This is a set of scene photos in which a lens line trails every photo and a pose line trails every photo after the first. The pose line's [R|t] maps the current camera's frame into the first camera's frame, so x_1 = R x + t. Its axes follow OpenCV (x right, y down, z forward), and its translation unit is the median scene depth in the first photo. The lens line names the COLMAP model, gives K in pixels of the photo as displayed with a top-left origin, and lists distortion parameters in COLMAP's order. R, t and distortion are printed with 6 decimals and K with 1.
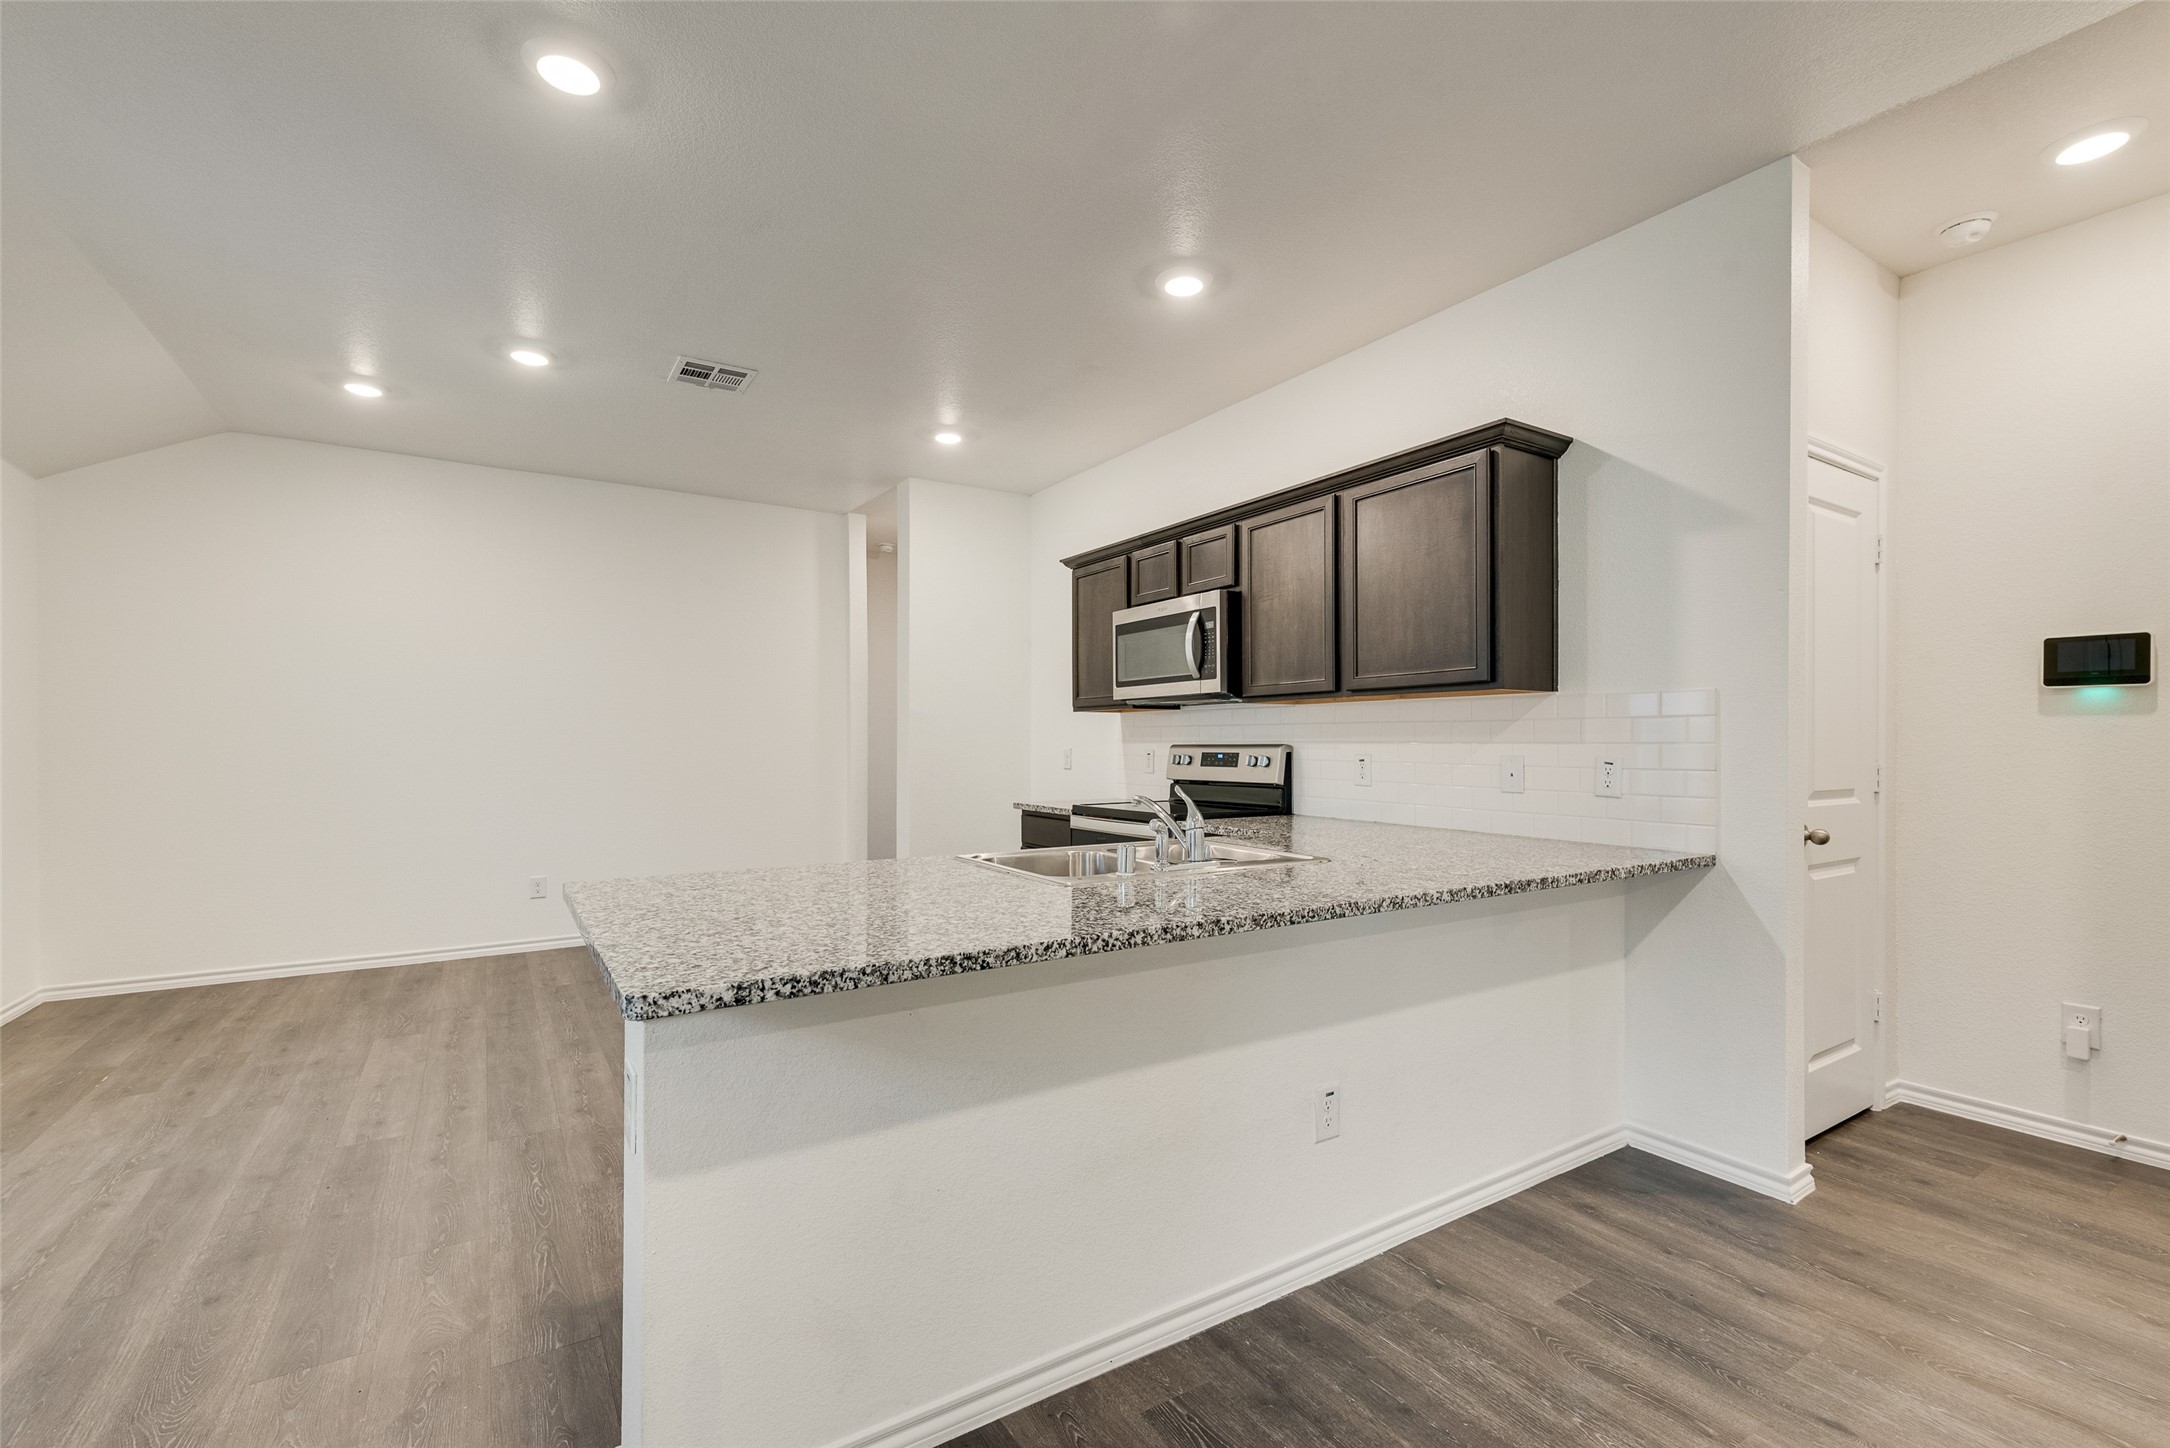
lens RADIAL K [[950.8, 0, 1086.2], [0, 950.8, 744.5], [0, 0, 1]] dist [0.021510, -0.000096]
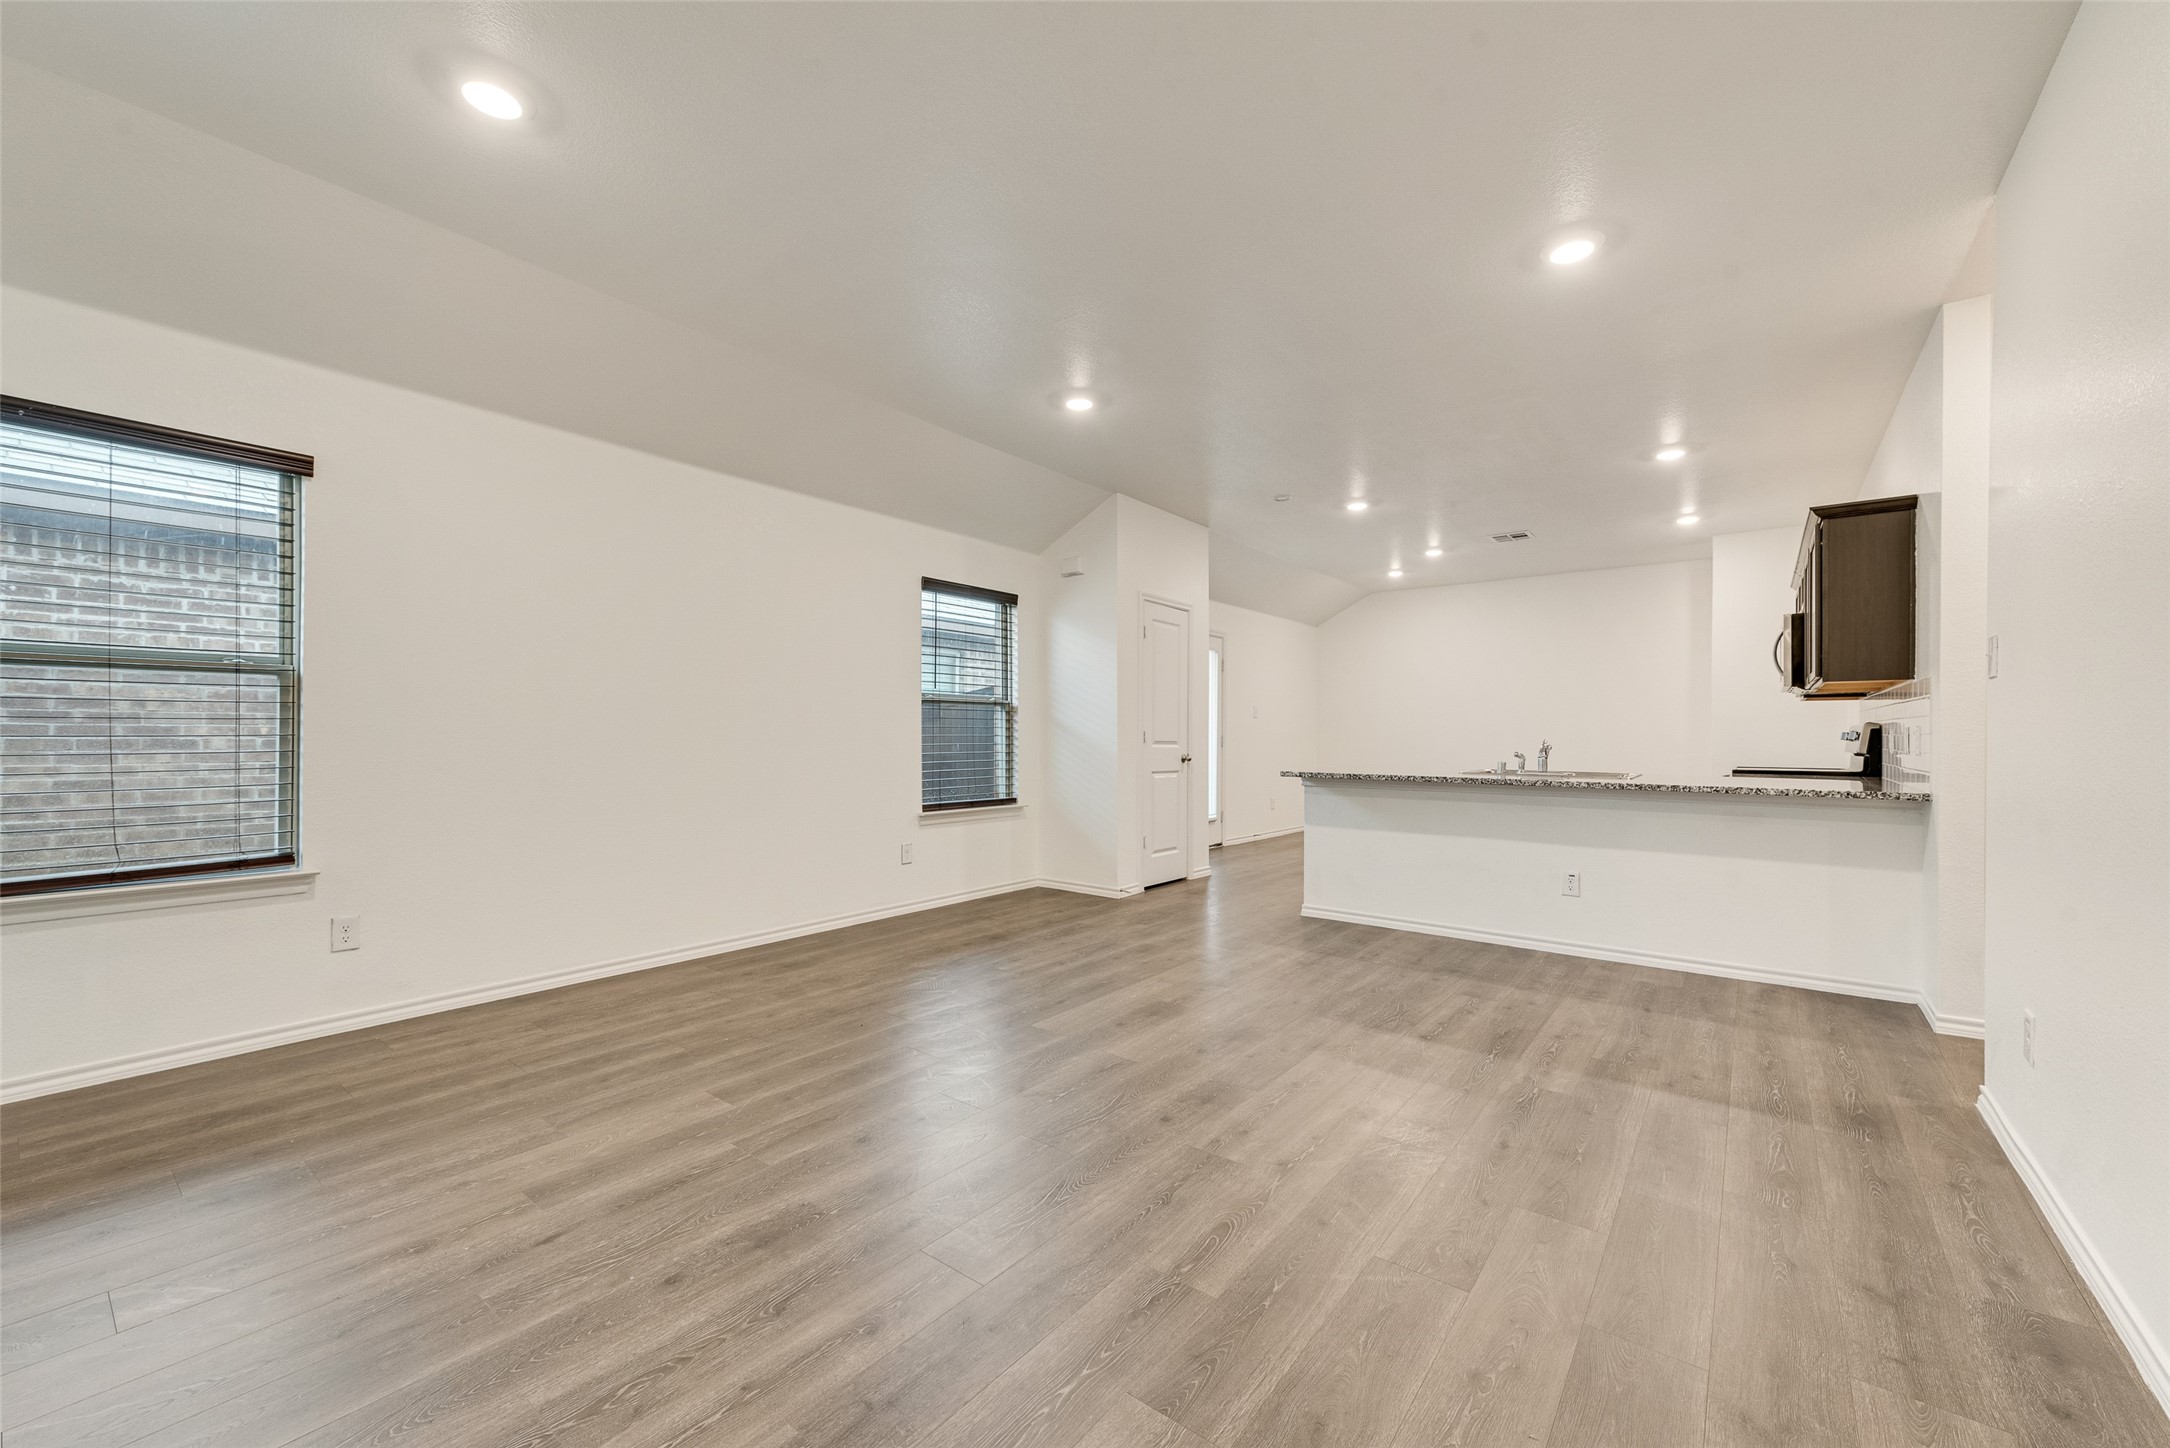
lens RADIAL K [[853.5, 0, 1078.6], [0, 853.5, 735.4], [0, 0, 1]] dist [0.012513, -0.000399]
pose [[0.331265, 0.003439, -0.943531, 0.997928], [-0.009774, 0.999952, 0.000213, 0.027748], [0.943487, 0.009152, 0.331283, -0.422747]]
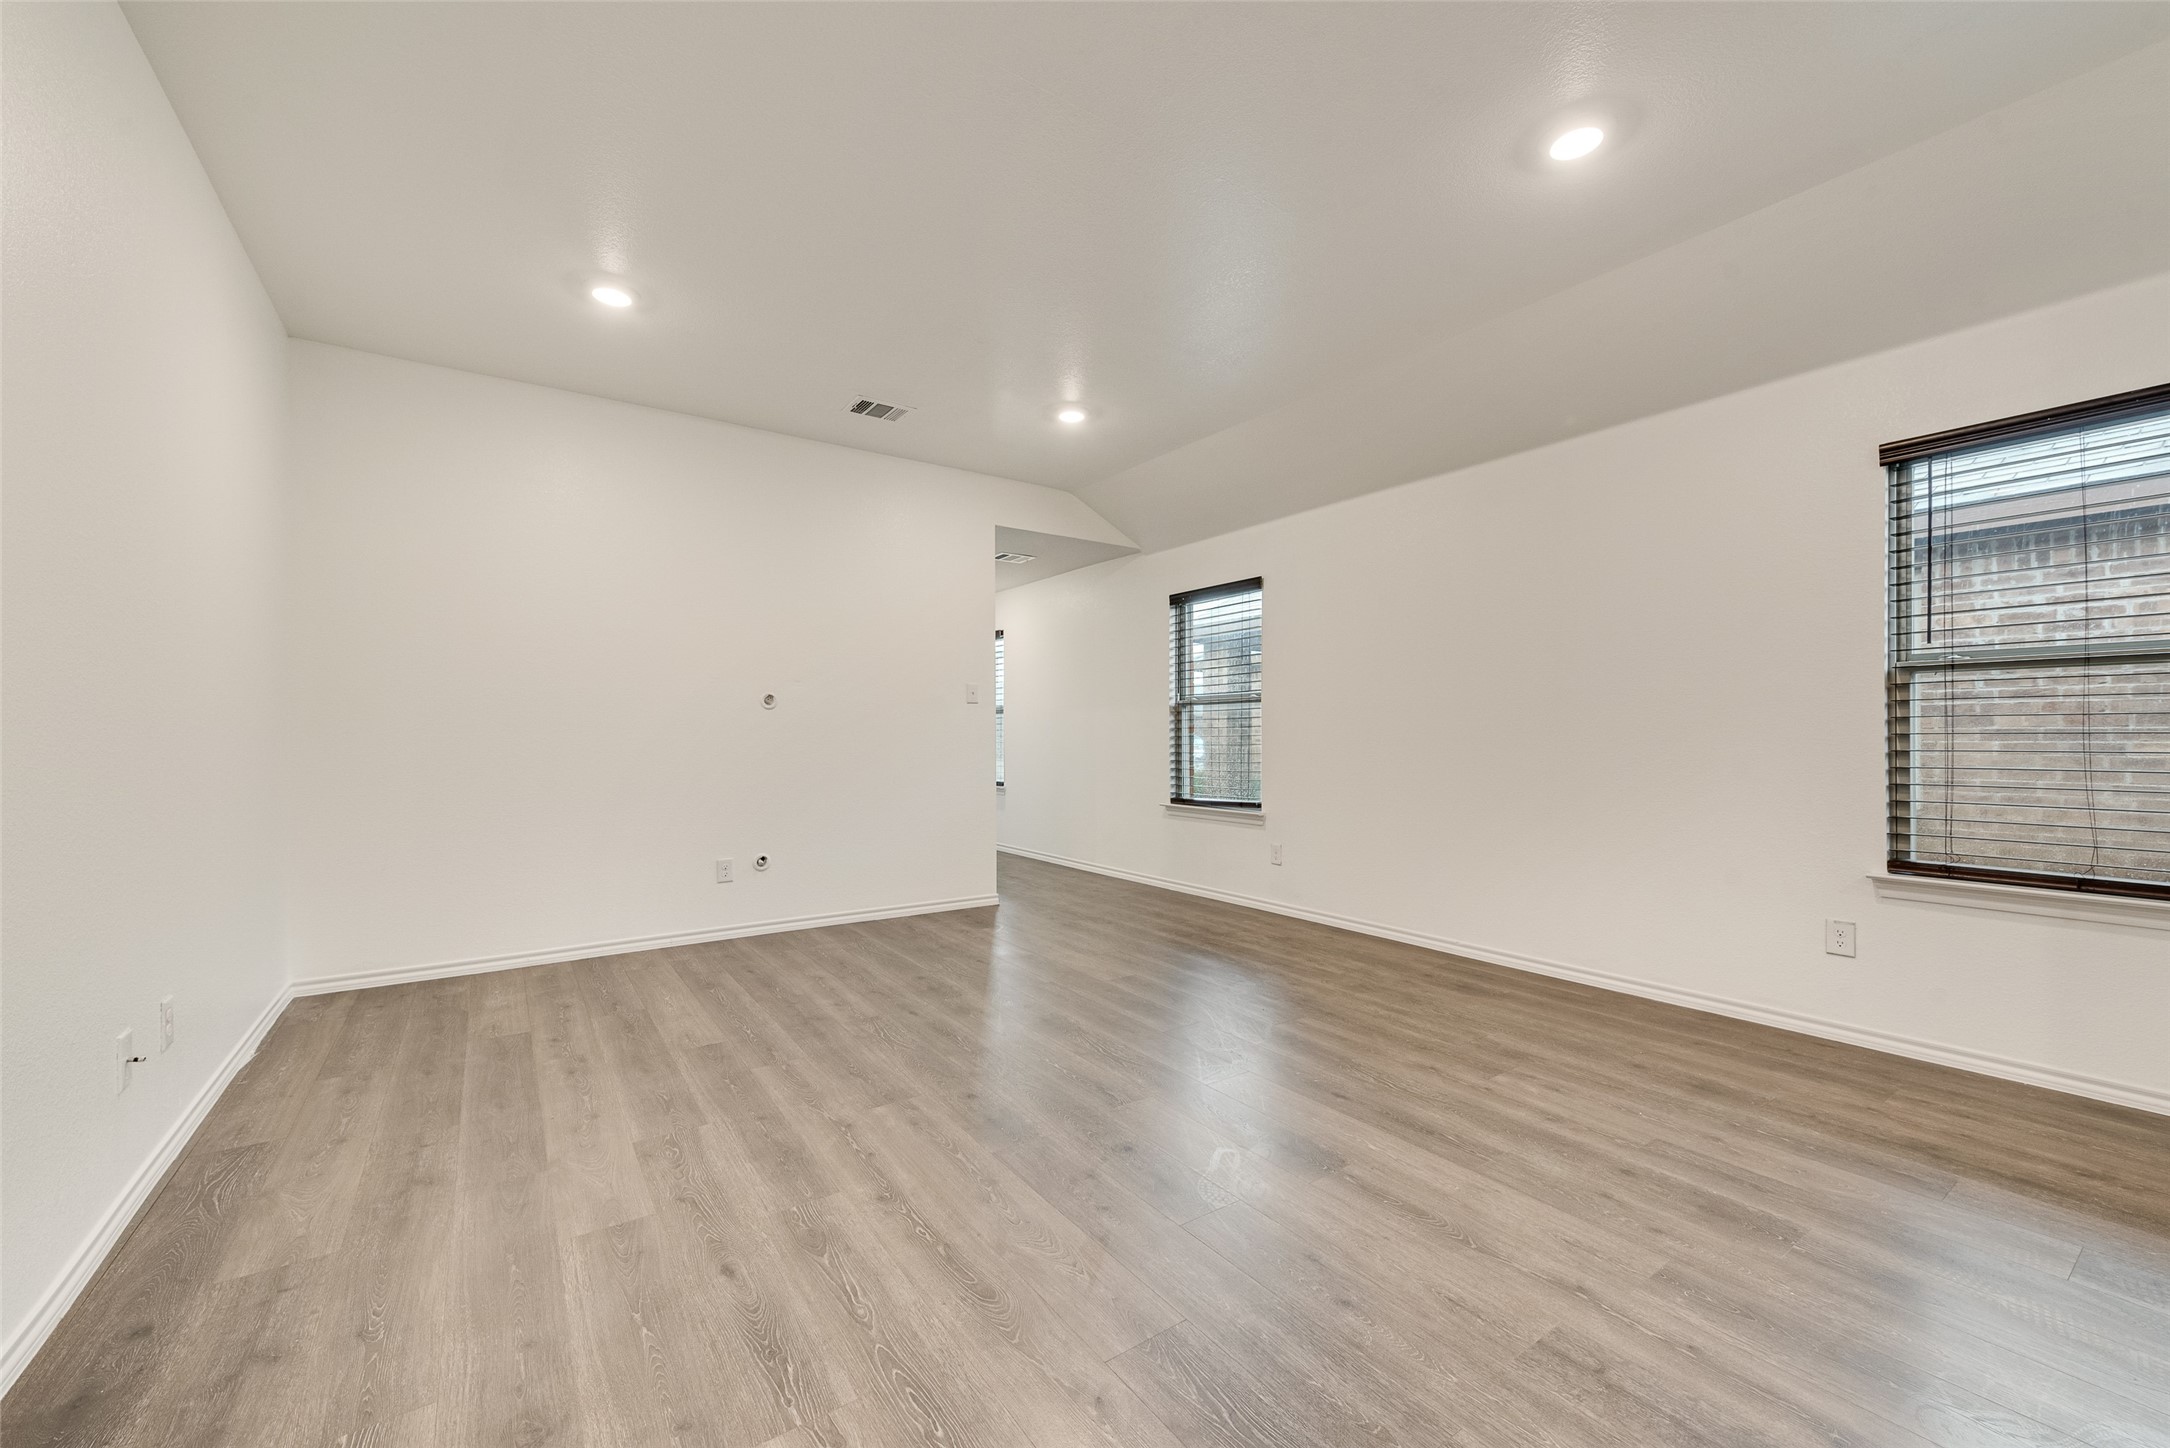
lens RADIAL K [[853.5, 0, 1085.9], [0, 853.5, 725.6], [0, 0, 1]] dist [0.012513, -0.000399]
pose [[-0.999159, 0.001770, -0.040965, 0.351033], [0.002056, 0.999974, -0.006951, 0.028022], [0.040952, -0.007030, -0.999136, 0.535757]]
